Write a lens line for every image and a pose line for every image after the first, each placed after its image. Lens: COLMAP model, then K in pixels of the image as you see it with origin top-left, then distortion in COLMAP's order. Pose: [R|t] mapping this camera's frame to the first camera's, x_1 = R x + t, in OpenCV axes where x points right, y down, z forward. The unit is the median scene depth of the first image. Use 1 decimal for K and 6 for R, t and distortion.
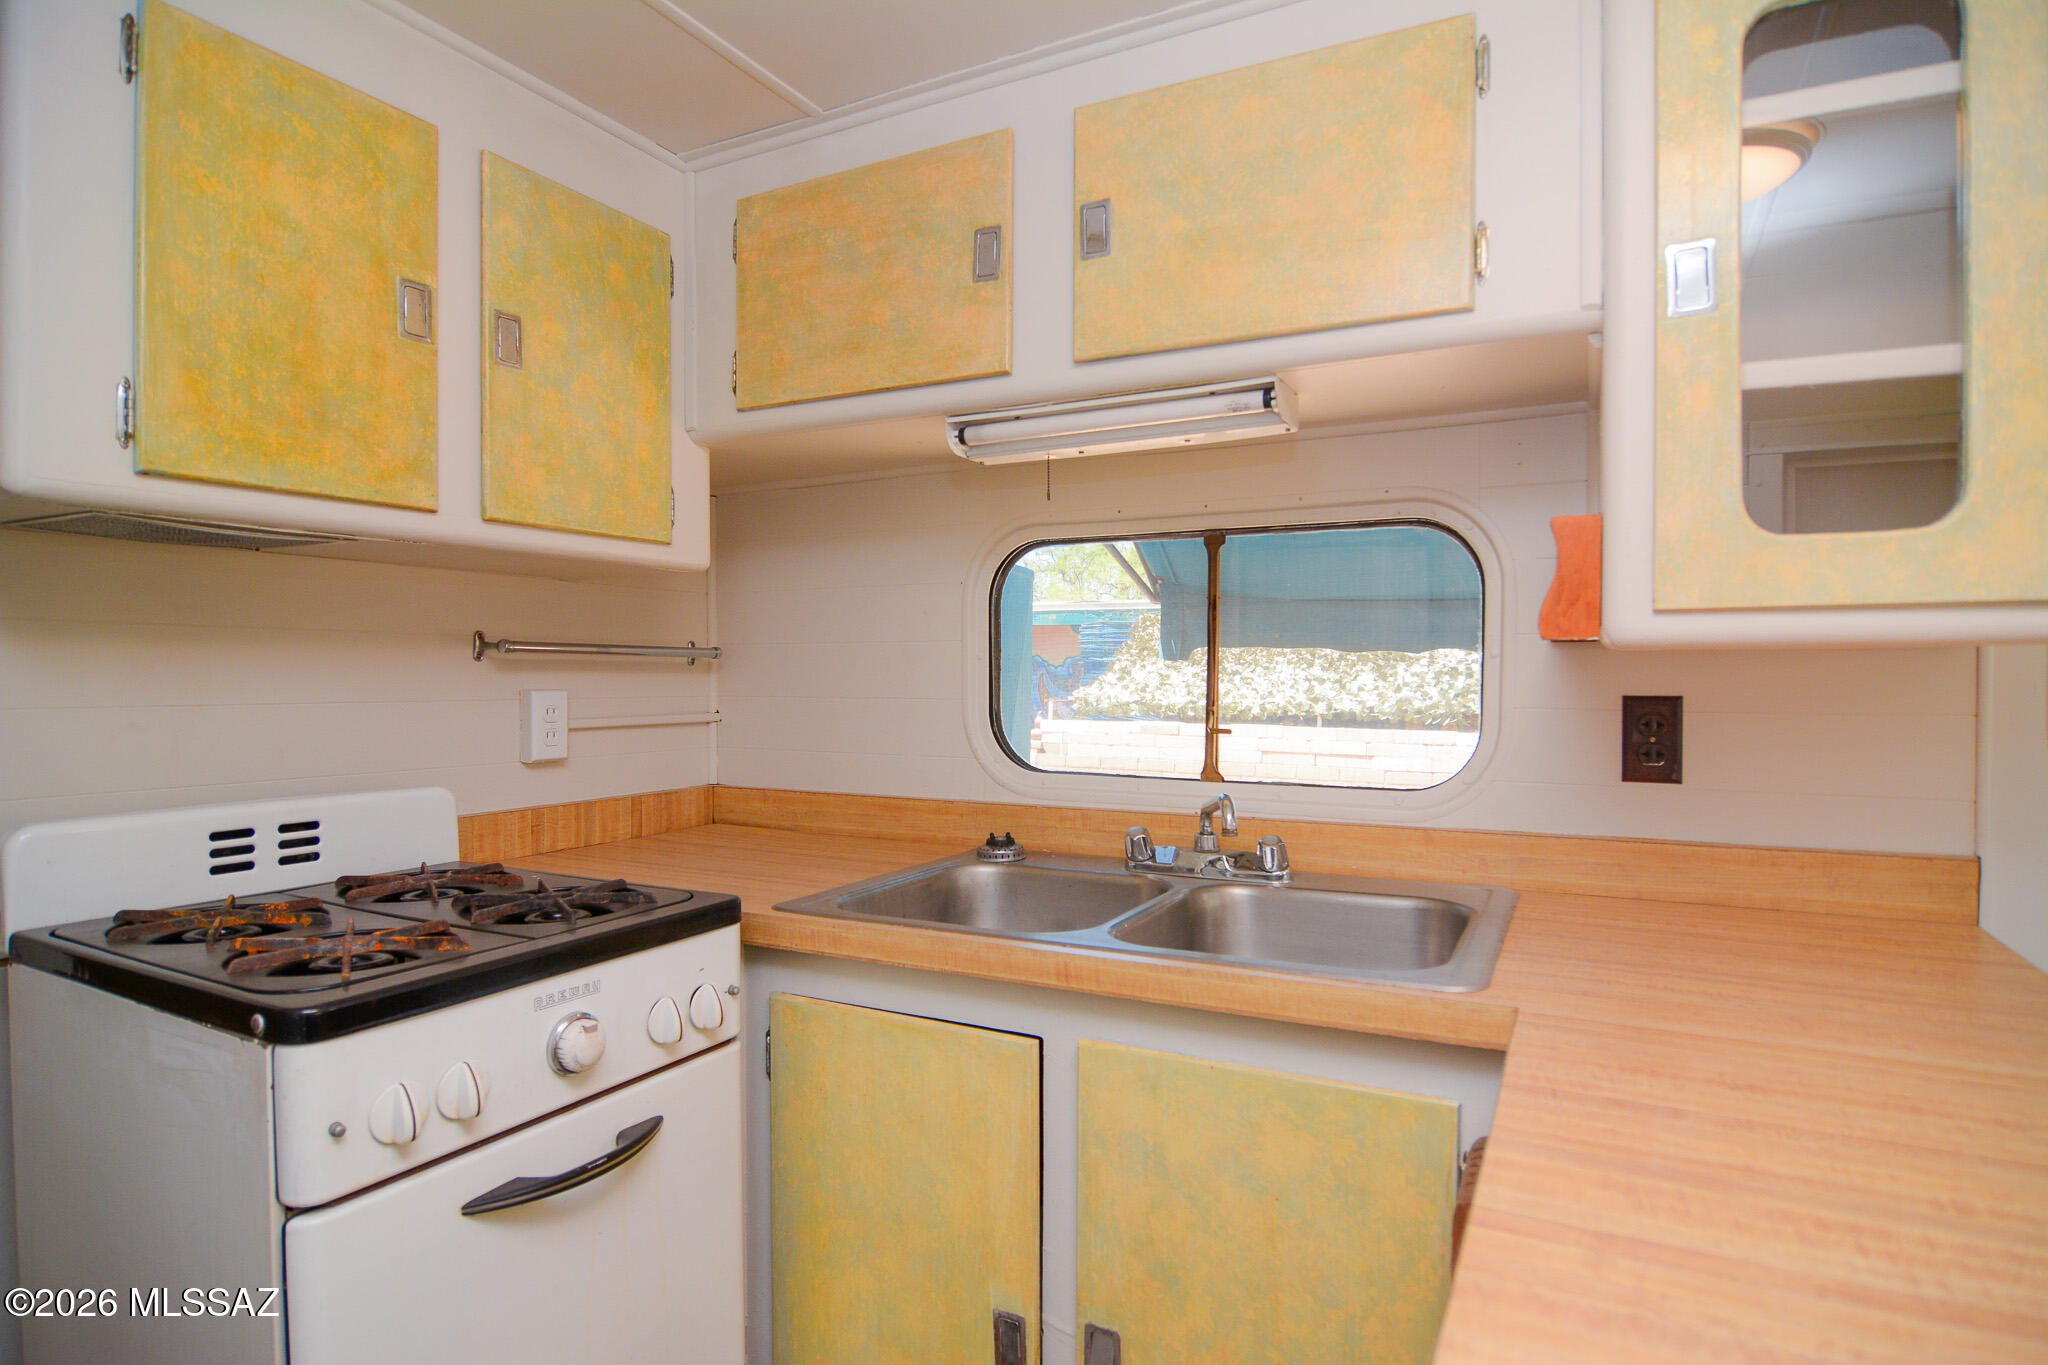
lens RADIAL K [[1098.6, 0, 1022.8], [0, 1098.6, 687.8], [0, 0, 1]] dist [-0.013086, -0.002311]
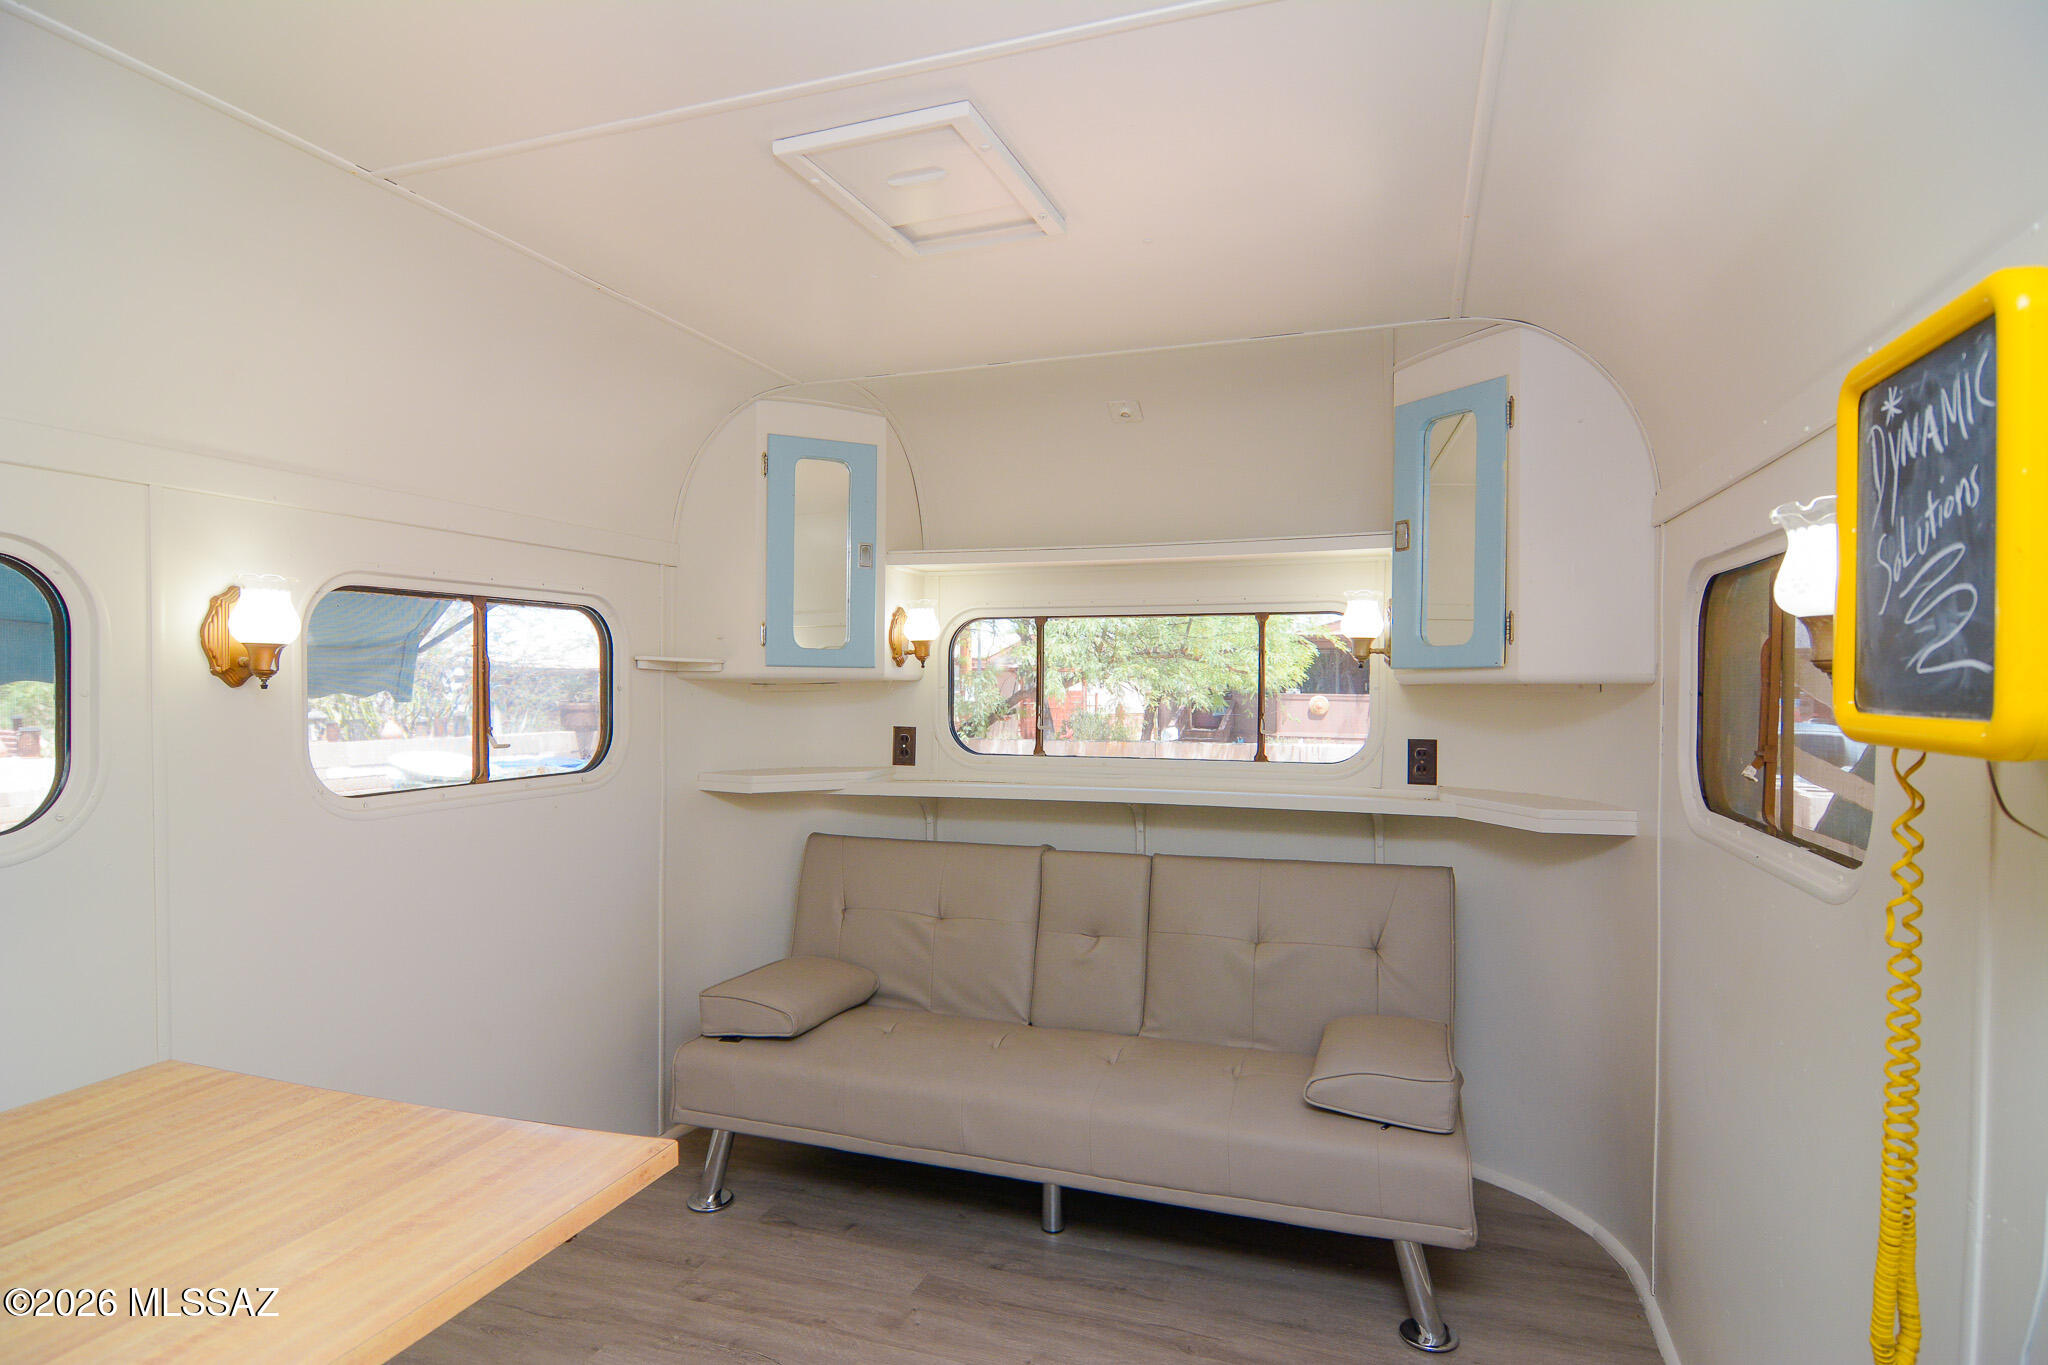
lens RADIAL K [[1098.6, 0, 1022.8], [0, 1098.6, 687.8], [0, 0, 1]] dist [-0.013086, -0.002311]
pose [[-0.148328, -0.006006, 0.988920, -0.469826], [0.017097, 0.999817, 0.008637, -0.047334], [-0.988790, 0.018189, -0.148198, 0.399816]]
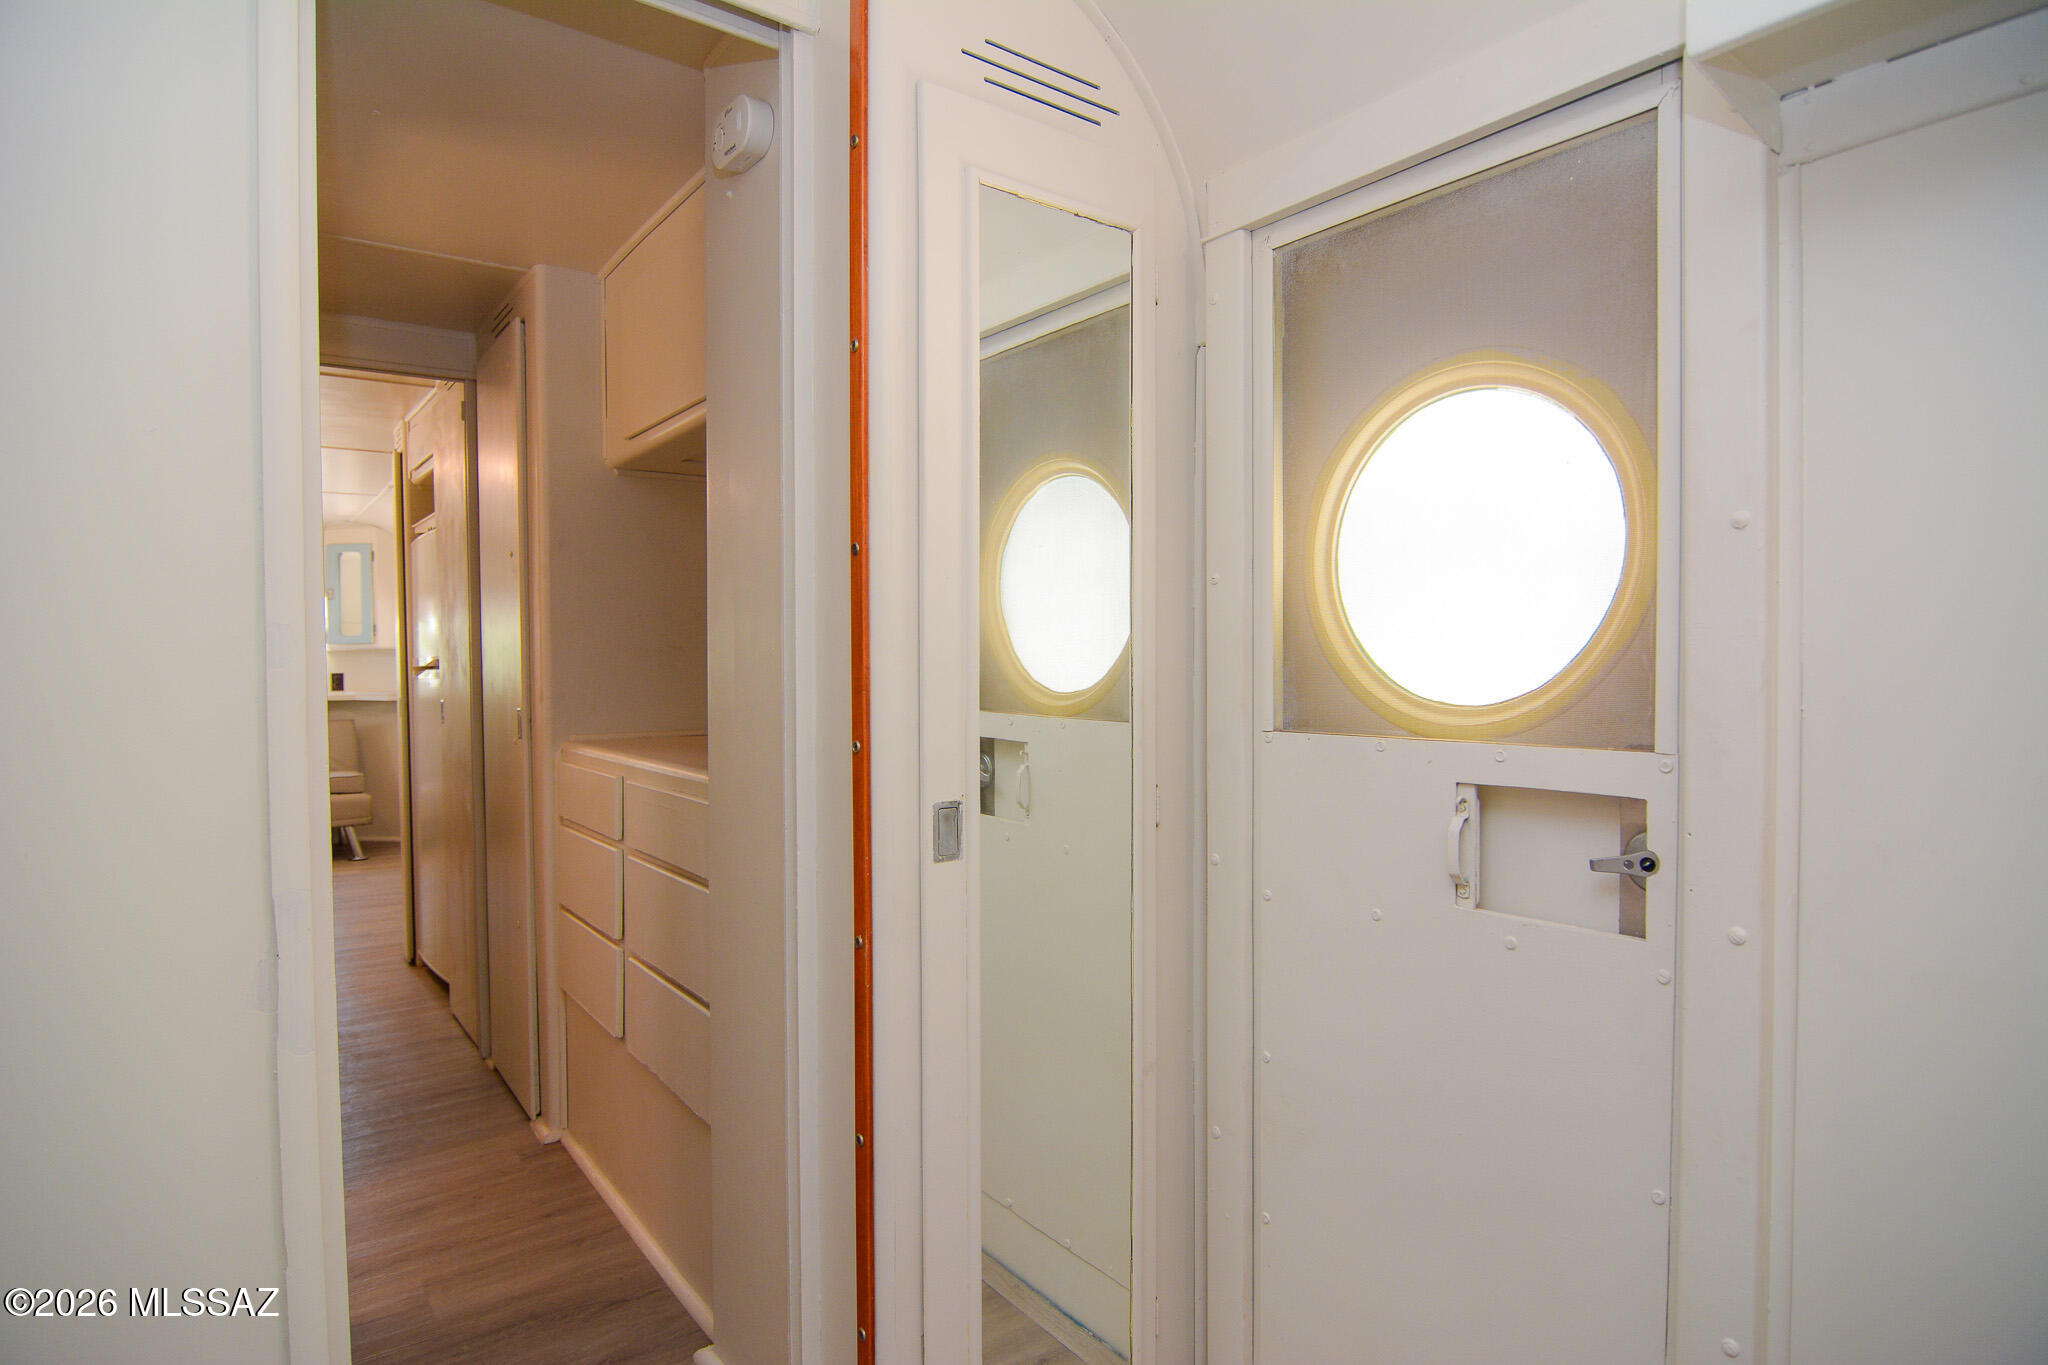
lens RADIAL K [[1098.6, 0, 1022.8], [0, 1098.6, 687.8], [0, 0, 1]] dist [-0.013086, -0.002311]
pose [[-0.905288, 0.004700, 0.424772, -1.344154], [0.022322, 0.999084, 0.036519, -0.024807], [-0.424211, 0.042542, -0.904564, 1.016476]]
